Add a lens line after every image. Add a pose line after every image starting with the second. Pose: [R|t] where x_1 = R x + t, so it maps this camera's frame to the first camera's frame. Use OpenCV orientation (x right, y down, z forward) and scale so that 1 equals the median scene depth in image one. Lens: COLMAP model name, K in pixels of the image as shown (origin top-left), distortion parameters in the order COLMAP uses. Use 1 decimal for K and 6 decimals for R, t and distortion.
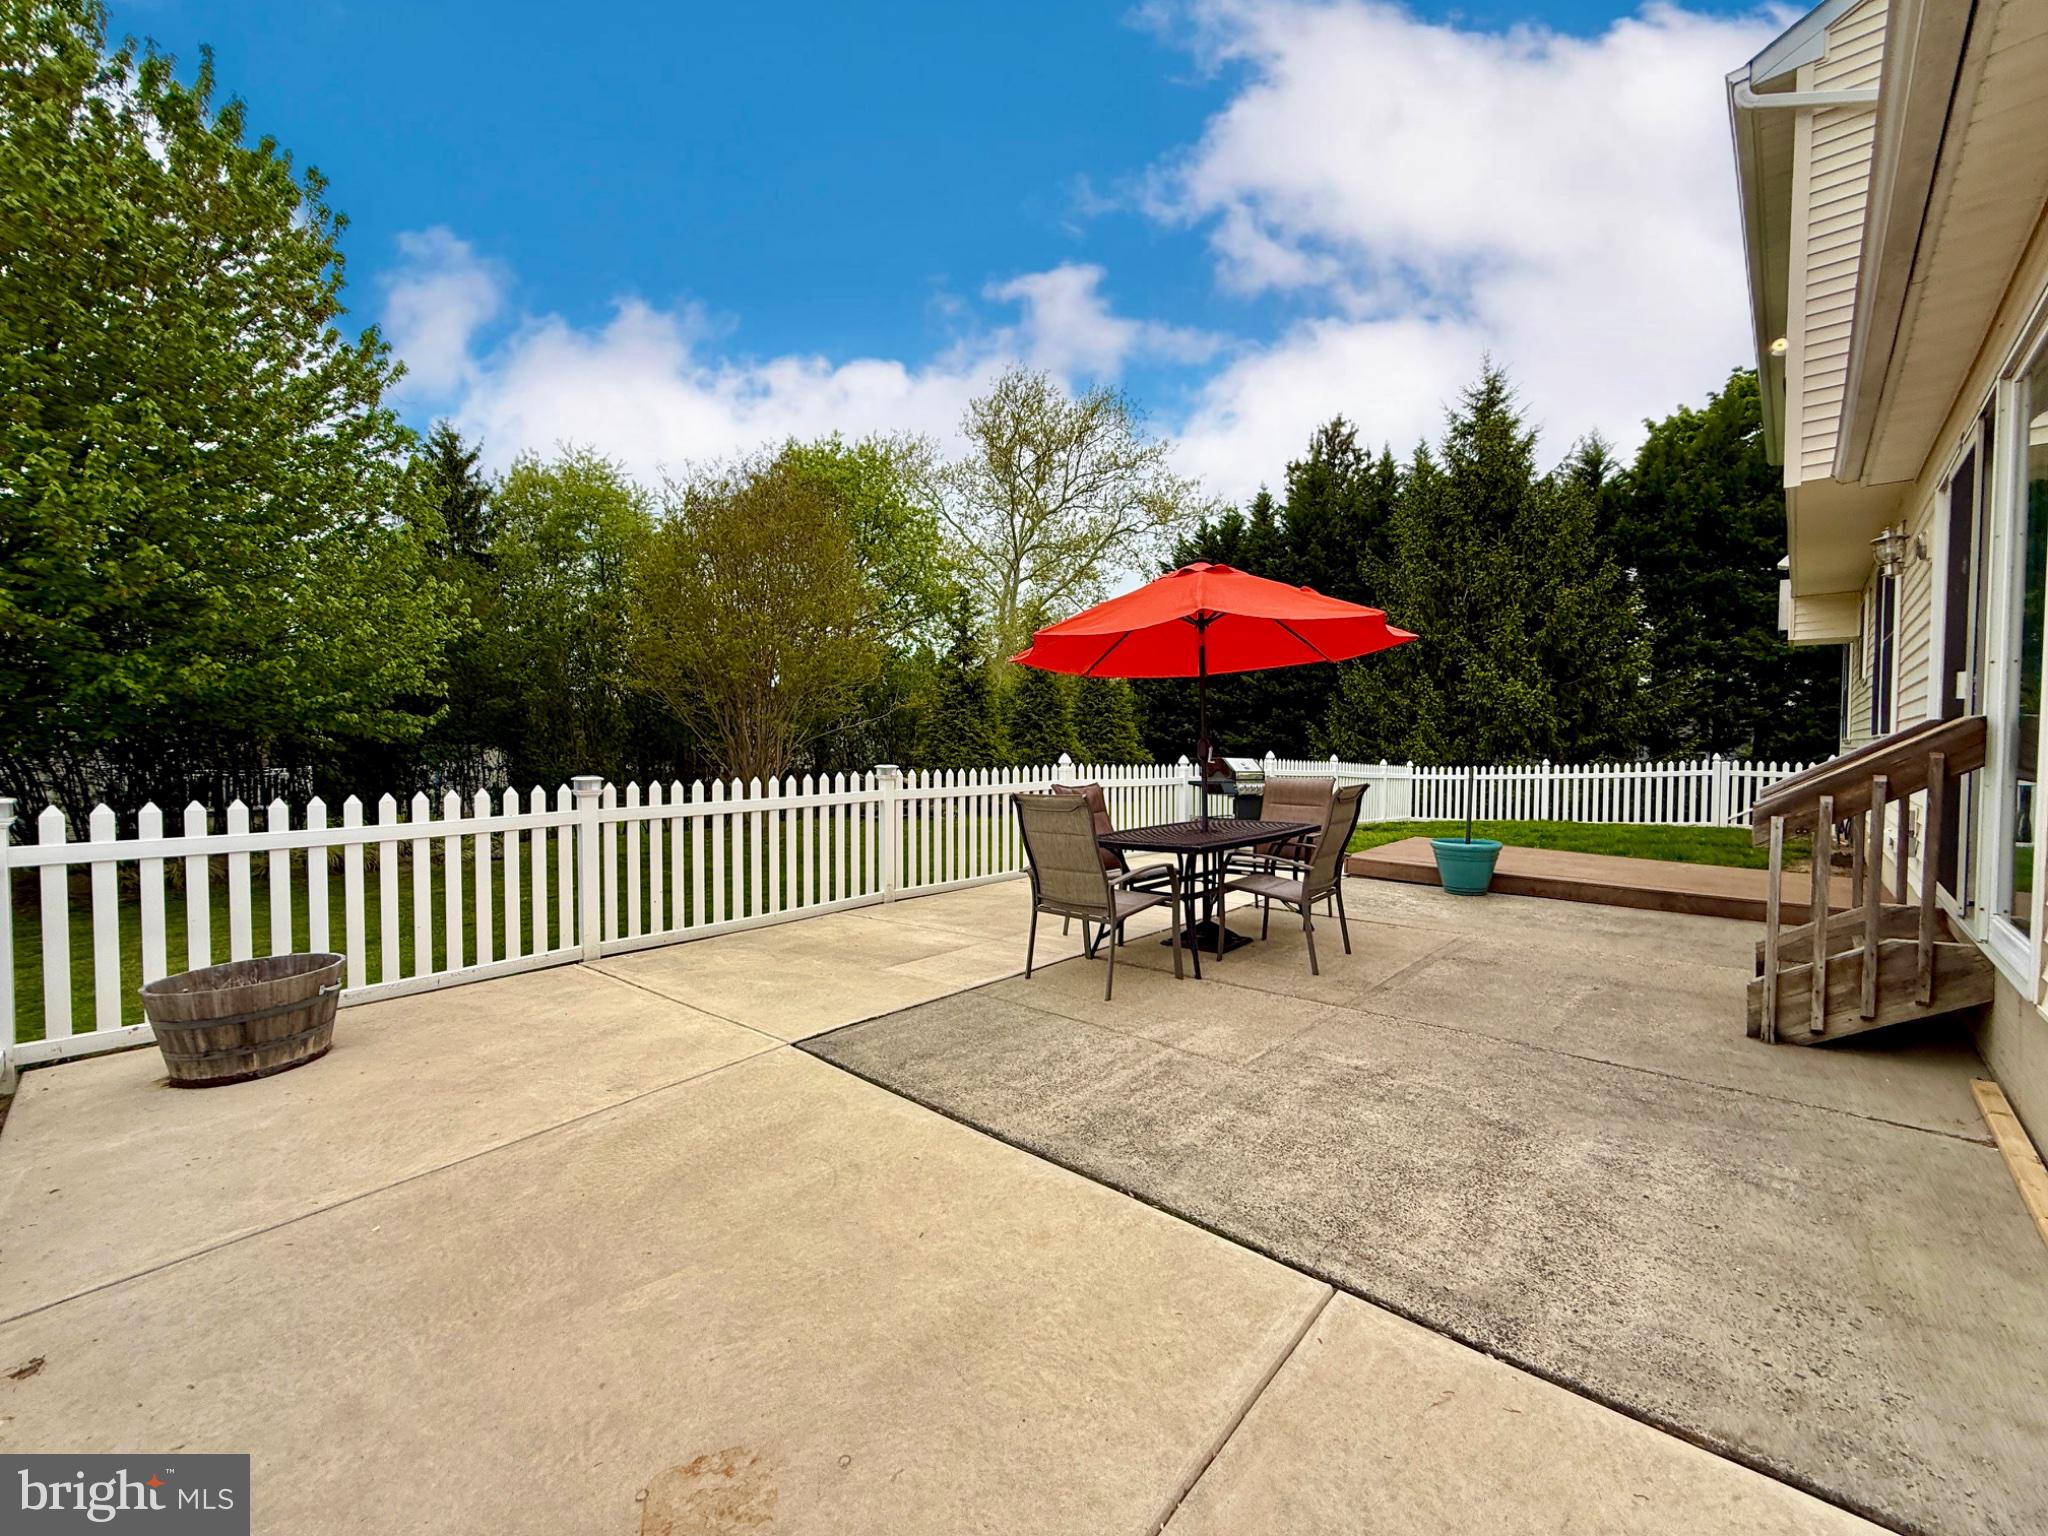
lens RADIAL K [[814.3, 0, 1017.0], [0, 814.3, 767.1], [0, 0, 1]] dist [-0.000107, 0.000360]
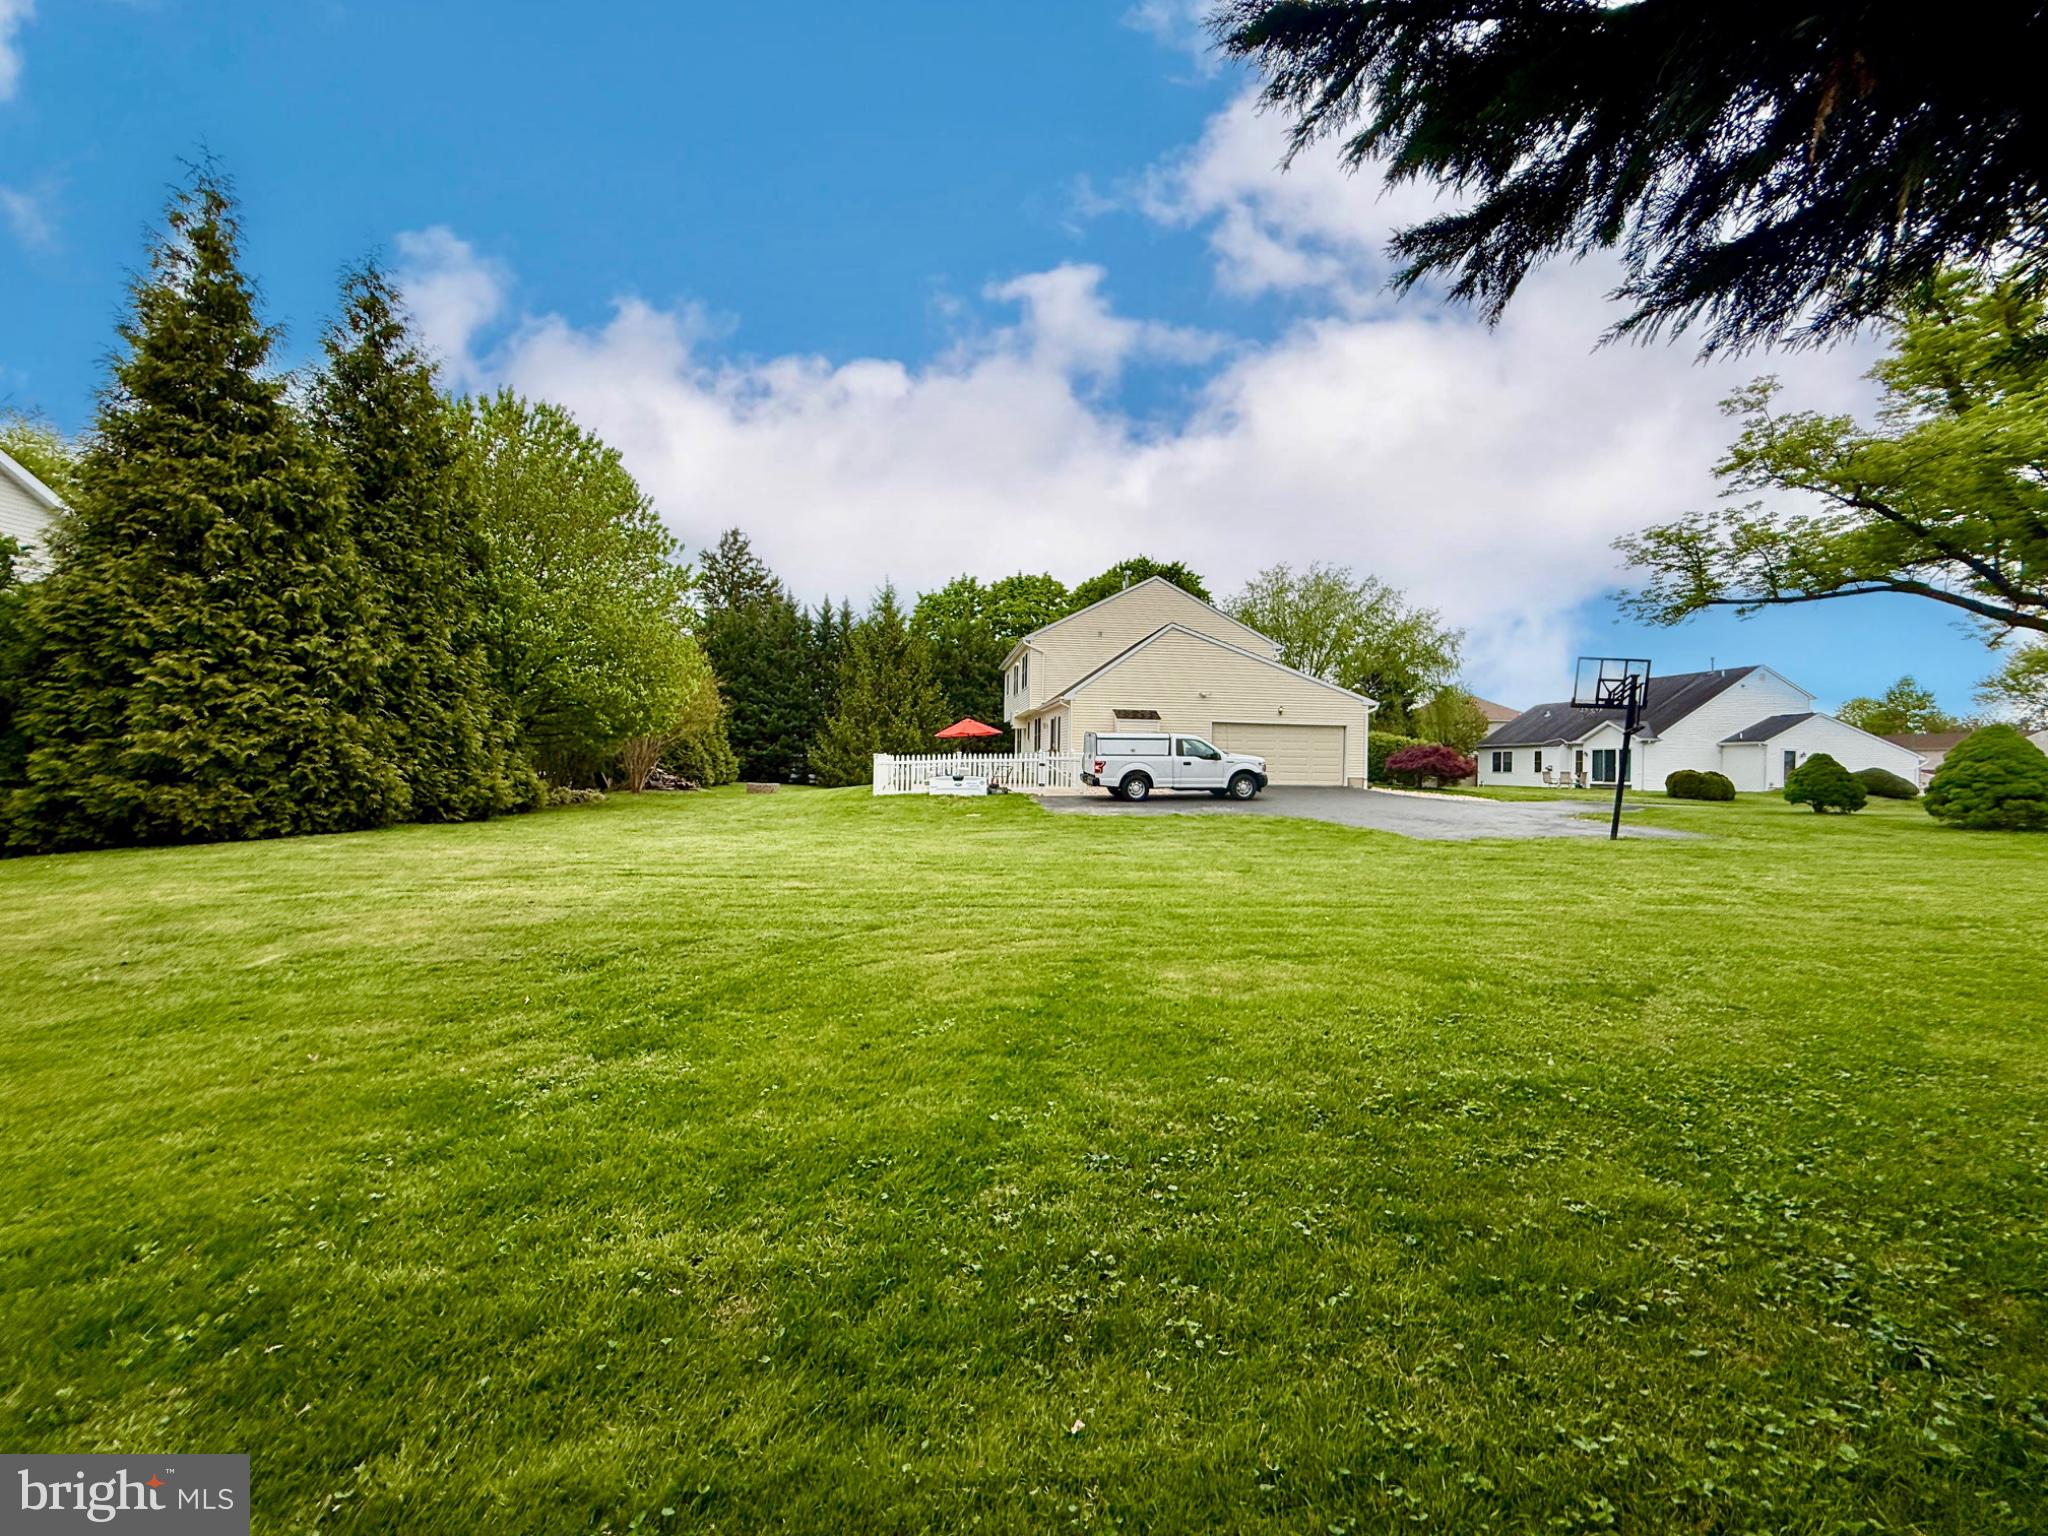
lens RADIAL K [[814.3, 0, 1017.0], [0, 814.3, 767.1], [0, 0, 1]] dist [-0.000107, 0.000360]
pose [[0.642457, 0.004933, 0.766306, -3.957308], [0.012028, 0.999791, -0.016521, 0.188857], [-0.766227, 0.019831, 0.642264, -2.955542]]
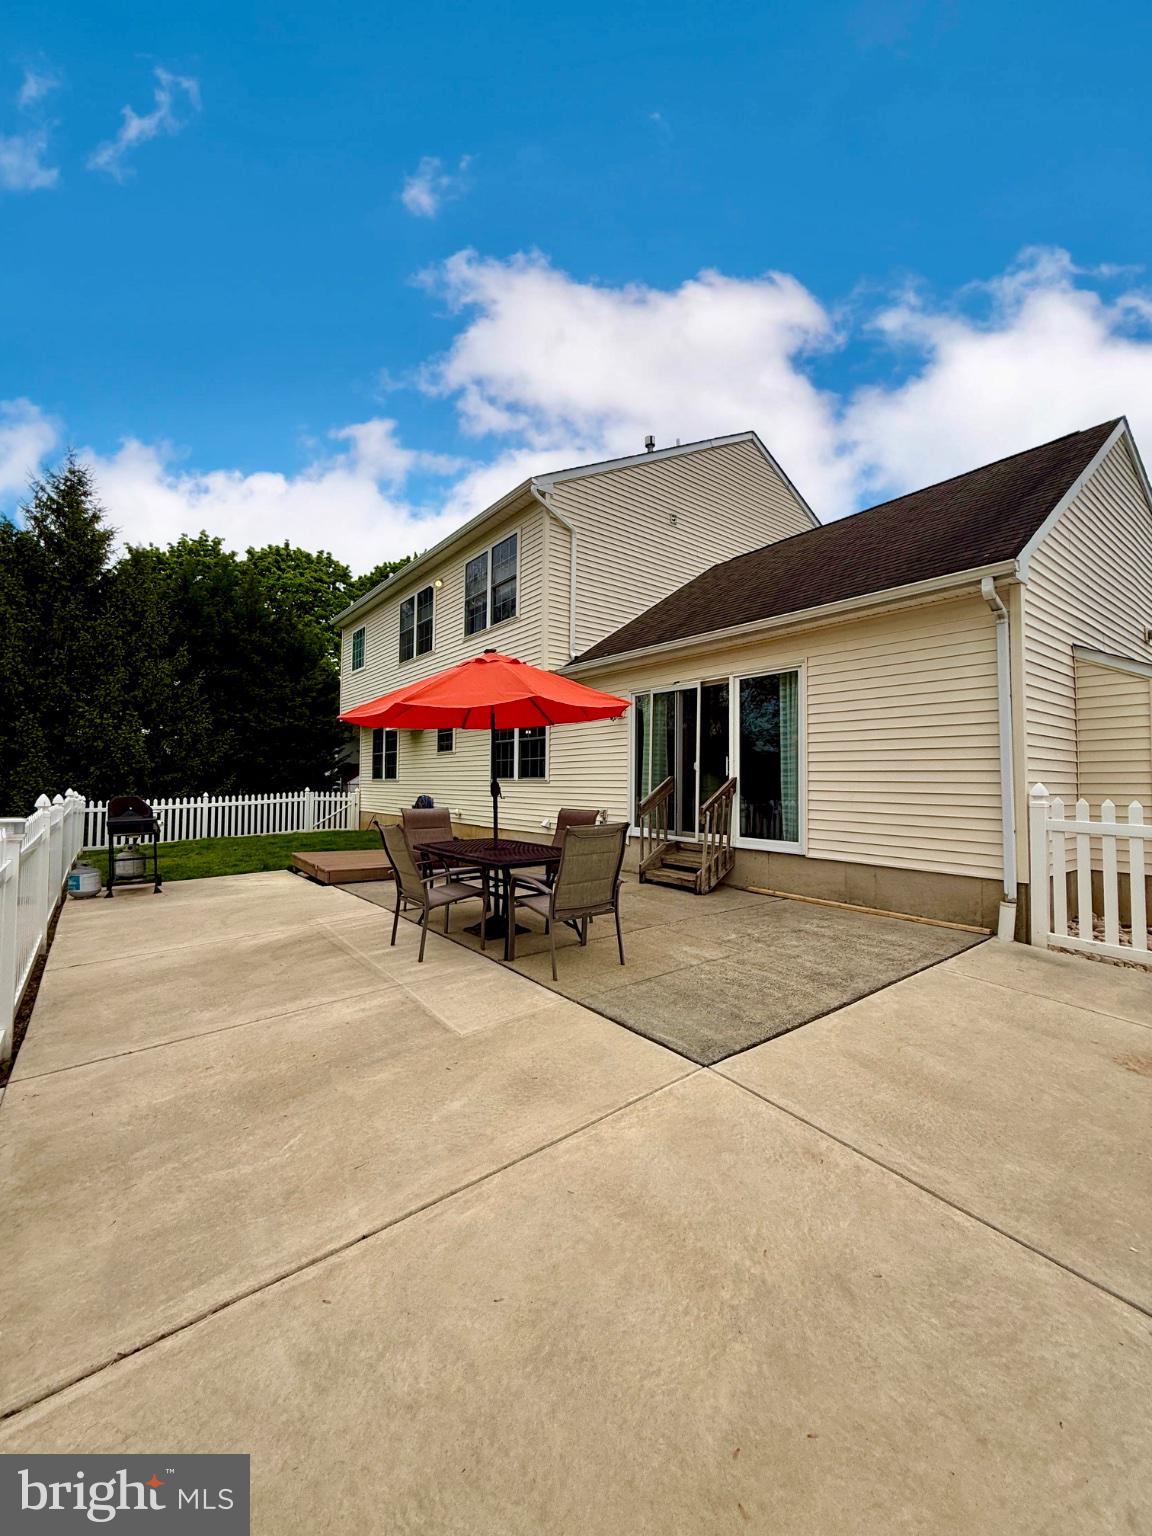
lens RADIAL K [[610.7, 0, 578.2], [0, 610.7, 762.4], [0, 0, 1]] dist [-0.000107, 0.000360]
pose [[0.157403, 0.033033, 0.986982, -0.763589], [0.022332, 0.999066, -0.036998, -0.025098], [-0.987282, 0.027865, 0.156518, 0.702943]]
